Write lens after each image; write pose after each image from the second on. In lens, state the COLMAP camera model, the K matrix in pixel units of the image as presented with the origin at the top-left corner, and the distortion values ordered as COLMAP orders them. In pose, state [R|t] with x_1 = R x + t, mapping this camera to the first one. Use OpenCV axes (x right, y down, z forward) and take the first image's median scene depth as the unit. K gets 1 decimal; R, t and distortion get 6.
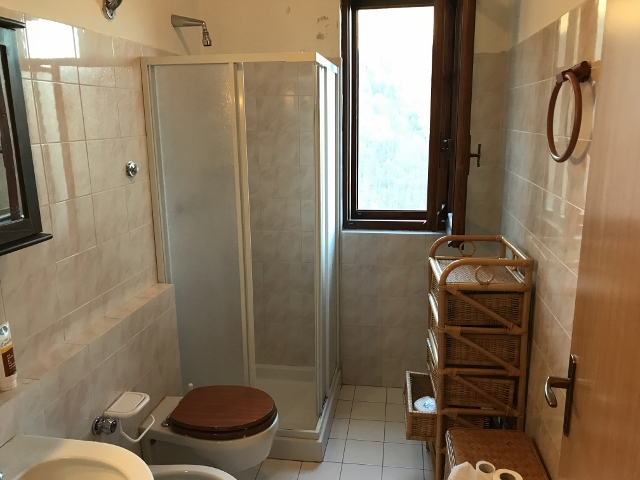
lens RADIAL K [[523.8, 0, 320.0], [0, 523.8, 240.0], [0, 0, 1]] dist [-0.001061, 0.001031]
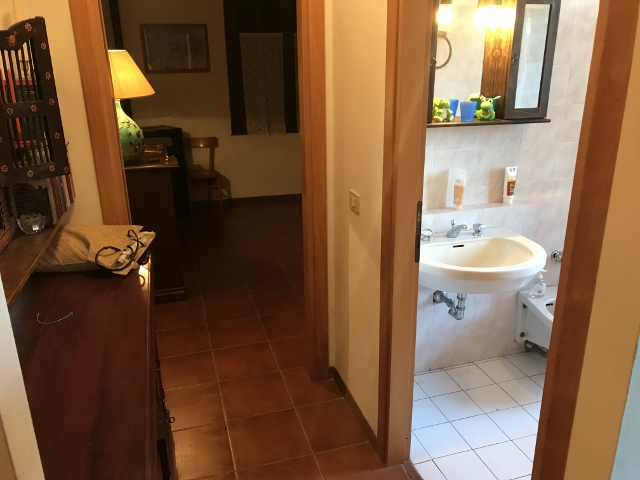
lens RADIAL K [[523.8, 0, 320.0], [0, 523.8, 240.0], [0, 0, 1]] dist [-0.001061, 0.001031]
pose [[0.429716, 0.297679, -0.852486, 0.506097], [-0.195108, 0.952404, 0.234220, 0.075221], [0.881633, 0.065679, 0.467343, -0.295617]]
